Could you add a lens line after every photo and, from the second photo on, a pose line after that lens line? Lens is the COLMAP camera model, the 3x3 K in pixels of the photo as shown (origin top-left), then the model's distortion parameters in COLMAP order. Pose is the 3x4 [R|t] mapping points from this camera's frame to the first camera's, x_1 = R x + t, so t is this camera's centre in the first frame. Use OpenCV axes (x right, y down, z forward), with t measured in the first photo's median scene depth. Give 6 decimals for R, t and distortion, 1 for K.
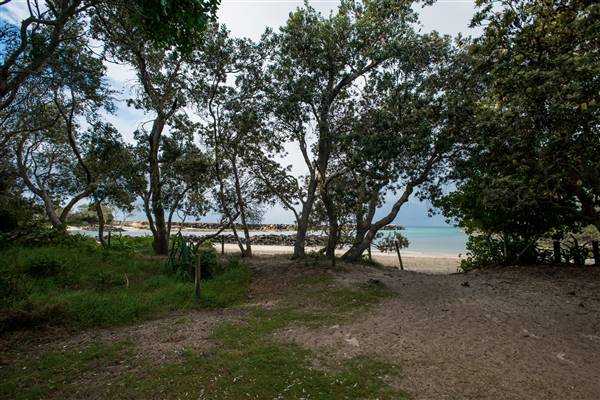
lens RADIAL K [[332.7, 0, 298.1], [0, 332.7, 201.7], [0, 0, 1]] dist [-0.062684, 0.041292]
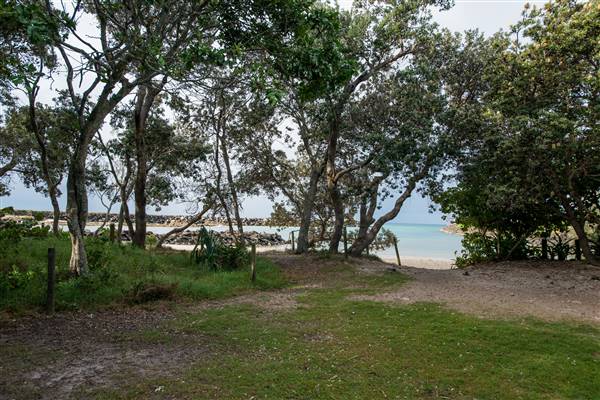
lens RADIAL K [[559.6, 0, 300.0], [0, 559.6, 200.0], [0, 0, 1]] dist [0.009499, 0.163957]
pose [[0.972778, 0.023795, 0.230513, -0.379400], [-0.032489, 0.998894, 0.033992, -0.038137], [-0.229450, -0.040556, 0.972475, -0.563240]]
